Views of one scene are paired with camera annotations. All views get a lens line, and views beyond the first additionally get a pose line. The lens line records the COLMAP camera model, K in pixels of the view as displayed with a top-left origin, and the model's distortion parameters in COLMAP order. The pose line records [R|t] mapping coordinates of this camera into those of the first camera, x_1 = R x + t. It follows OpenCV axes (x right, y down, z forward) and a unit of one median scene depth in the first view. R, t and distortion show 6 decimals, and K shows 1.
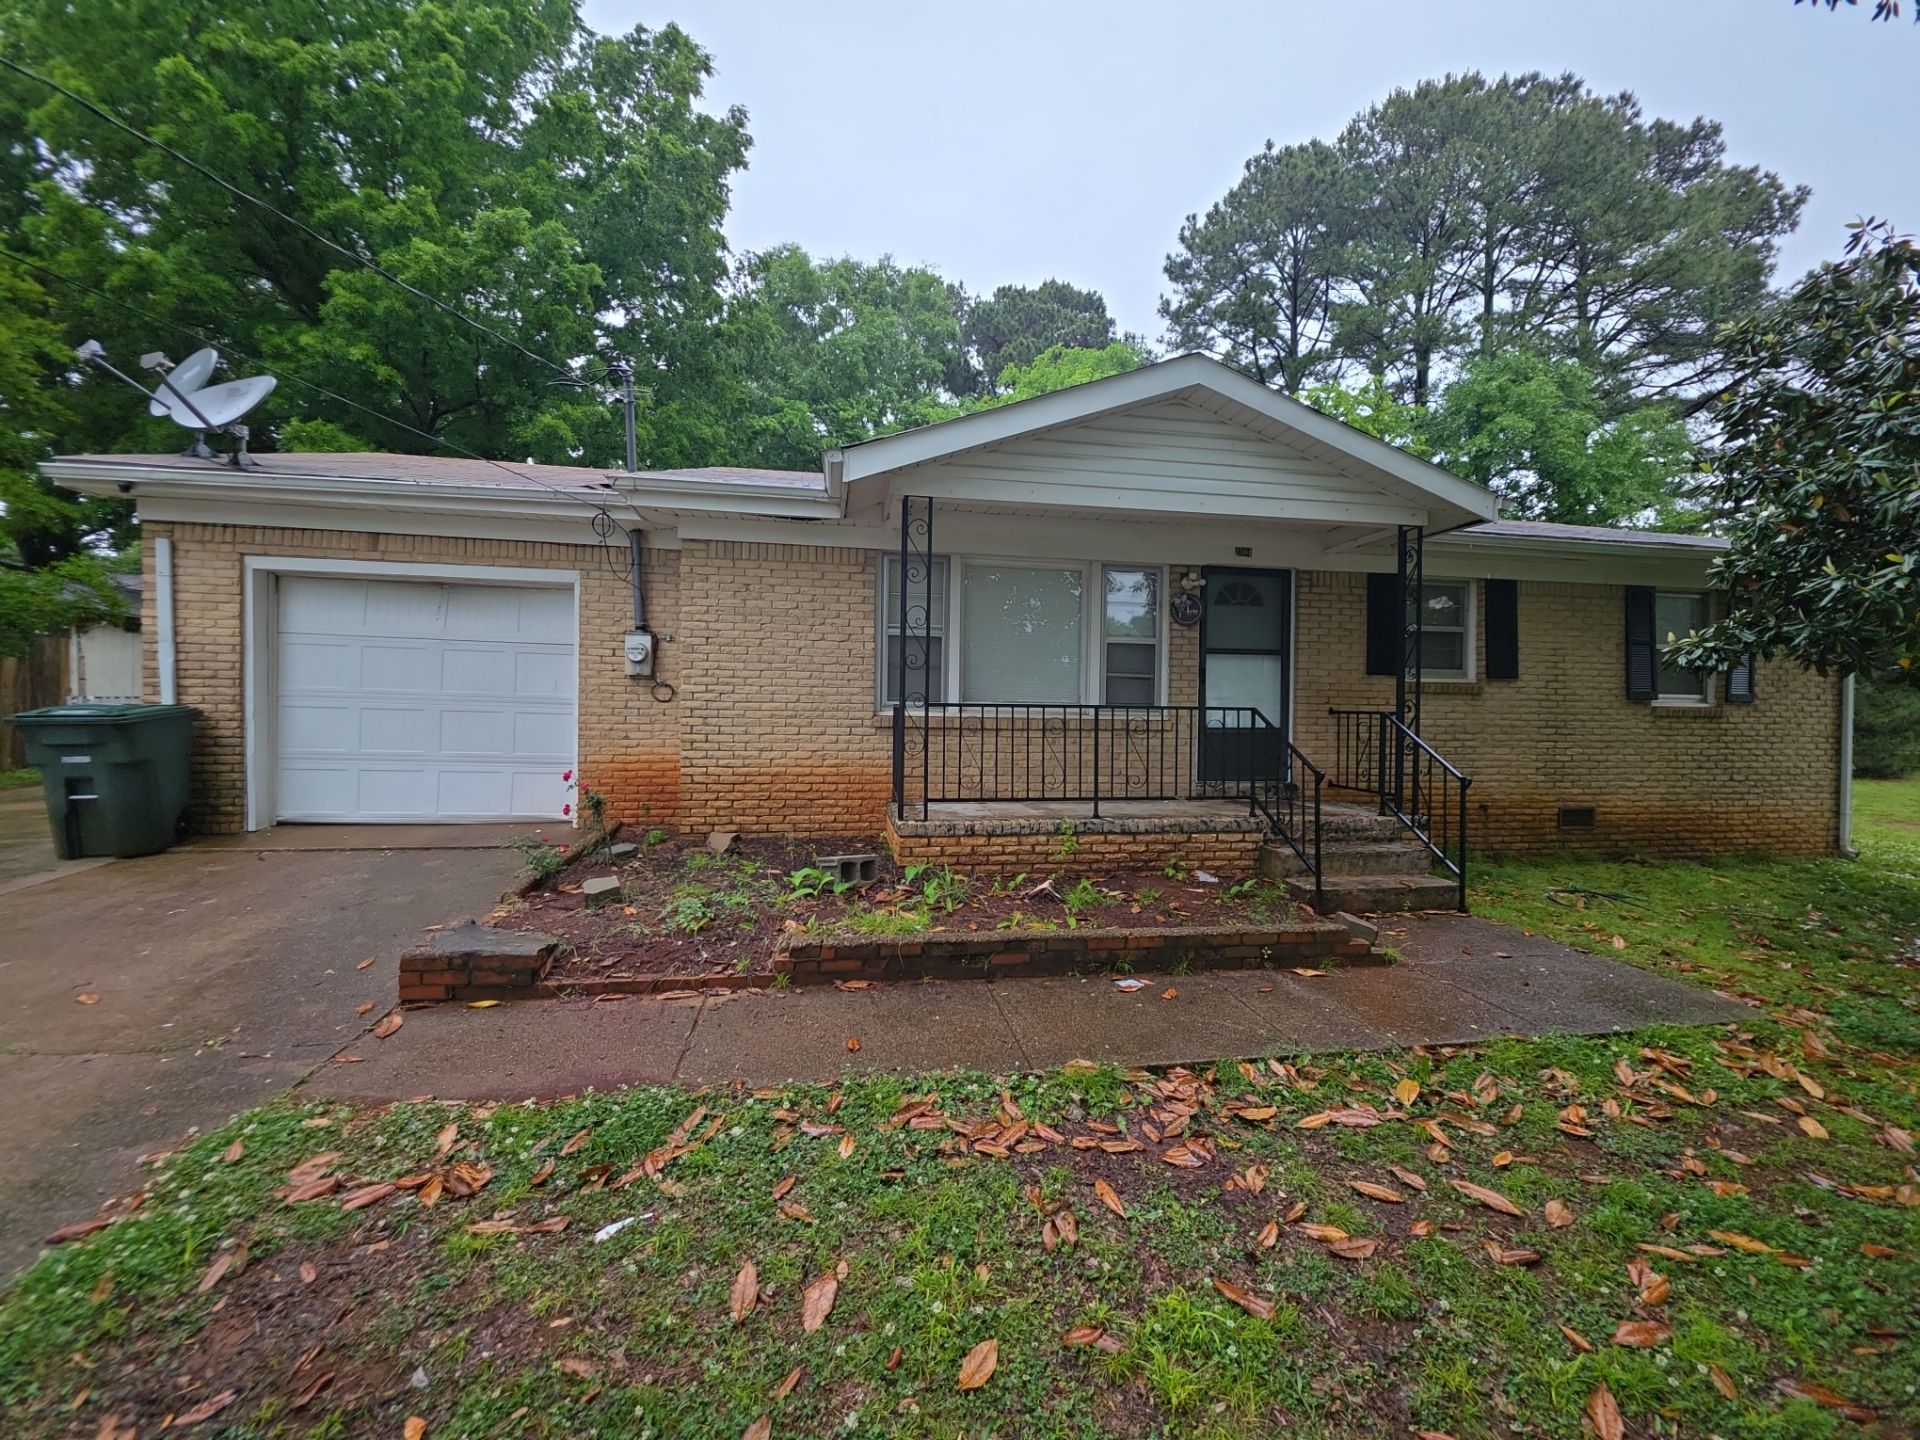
lens RADIAL K [[762.6, 0, 960.0], [0, 762.6, 720.0], [0, 0, 1]] dist [0.015150, -0.010324]
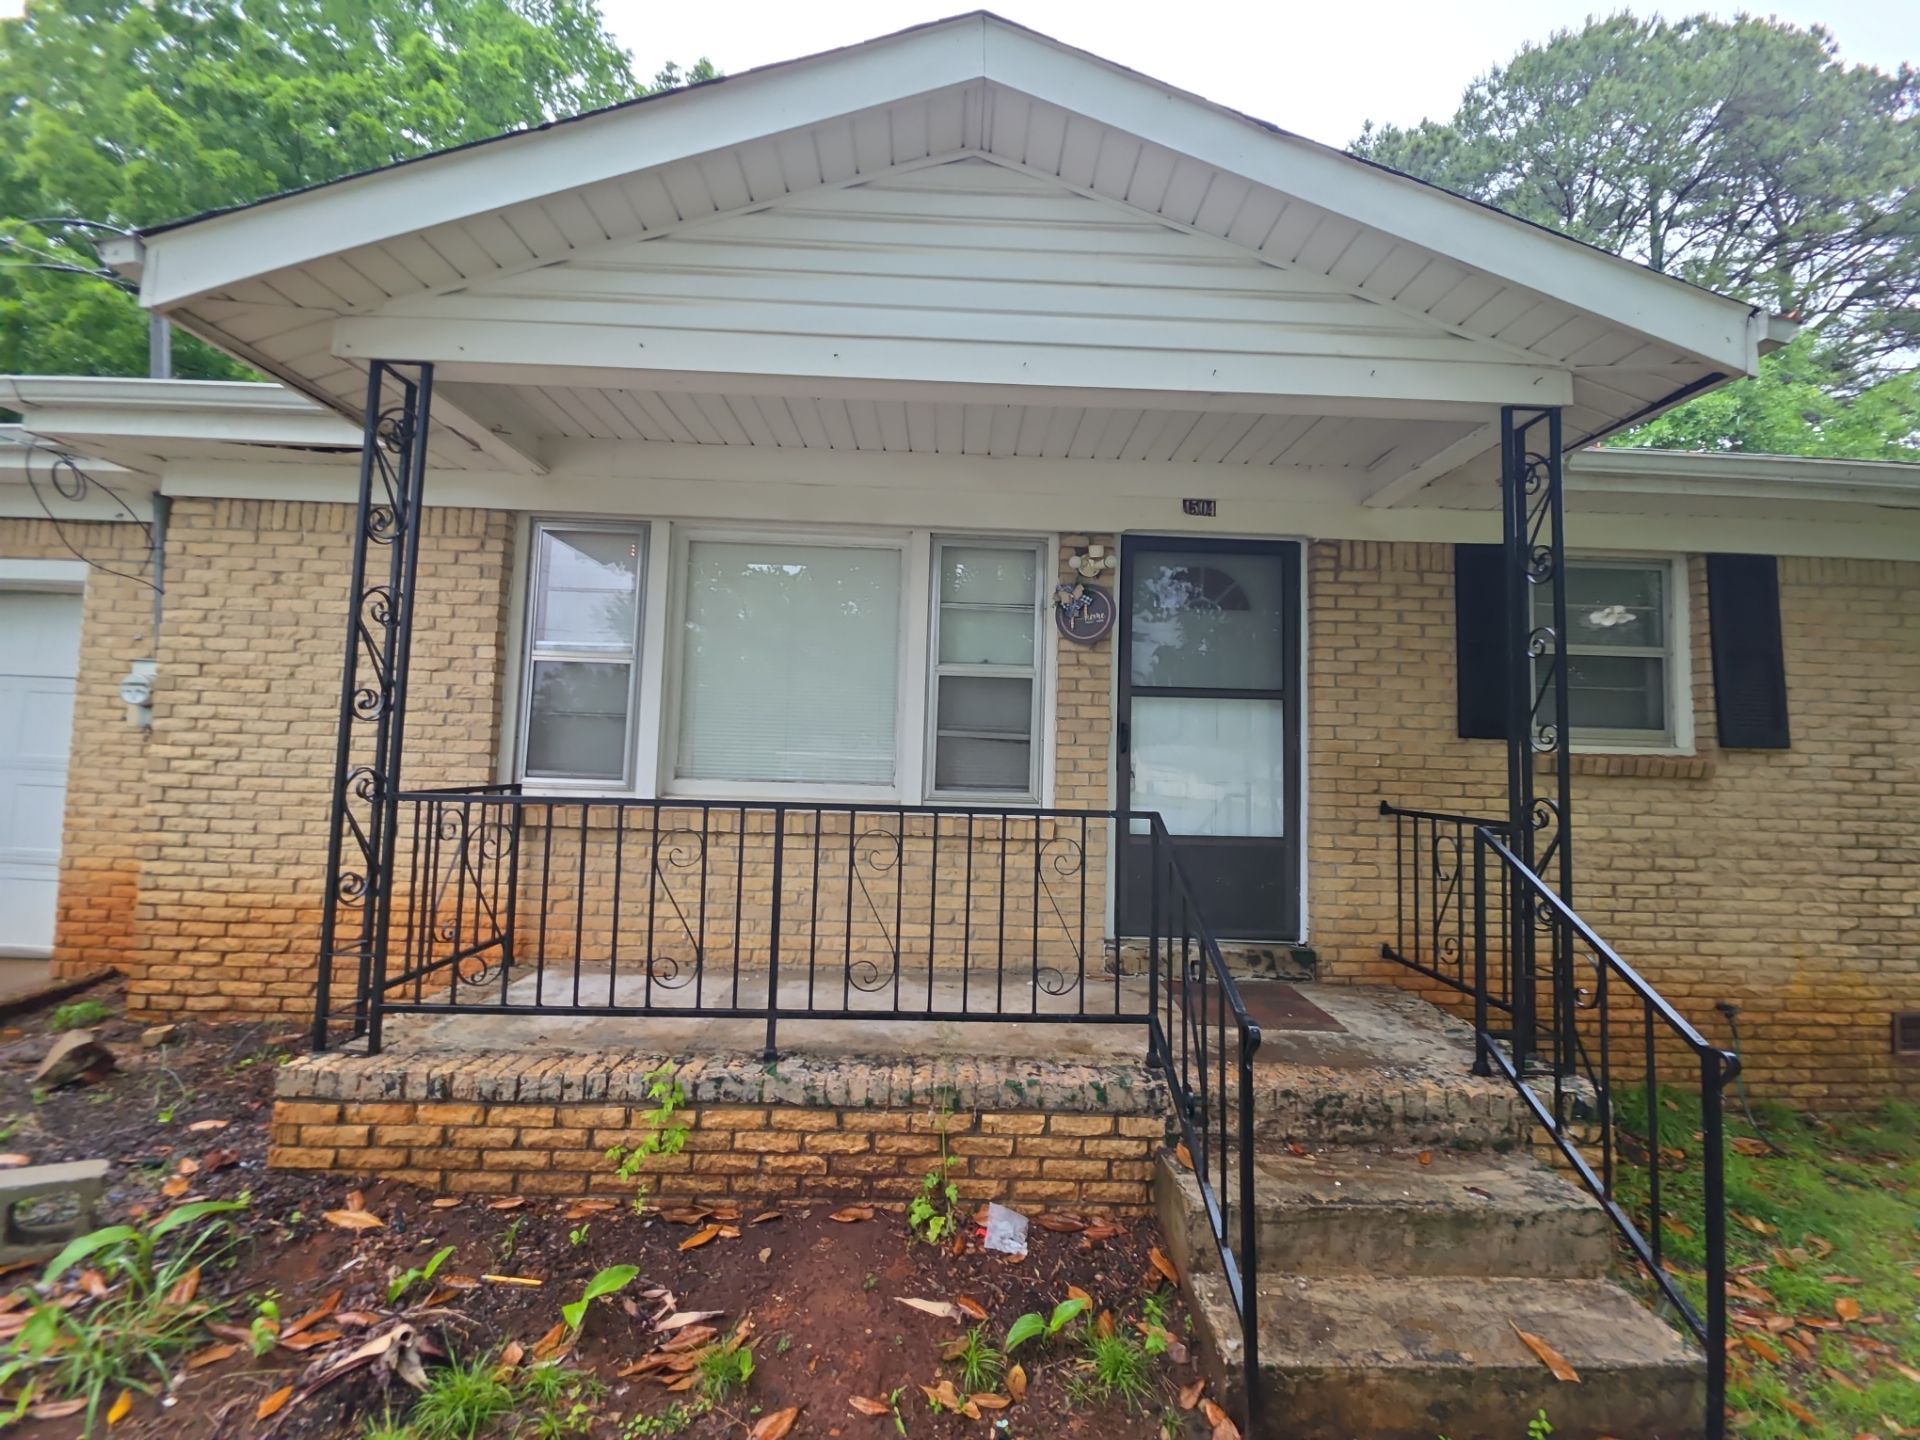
lens RADIAL K [[762.6, 0, 960.0], [0, 762.6, 720.0], [0, 0, 1]] dist [0.015150, -0.010324]
pose [[0.989417, 0.006253, -0.144968, 0.304626], [-0.016501, 0.997439, -0.069597, -0.033071], [0.144161, 0.071252, 0.986986, 0.491171]]
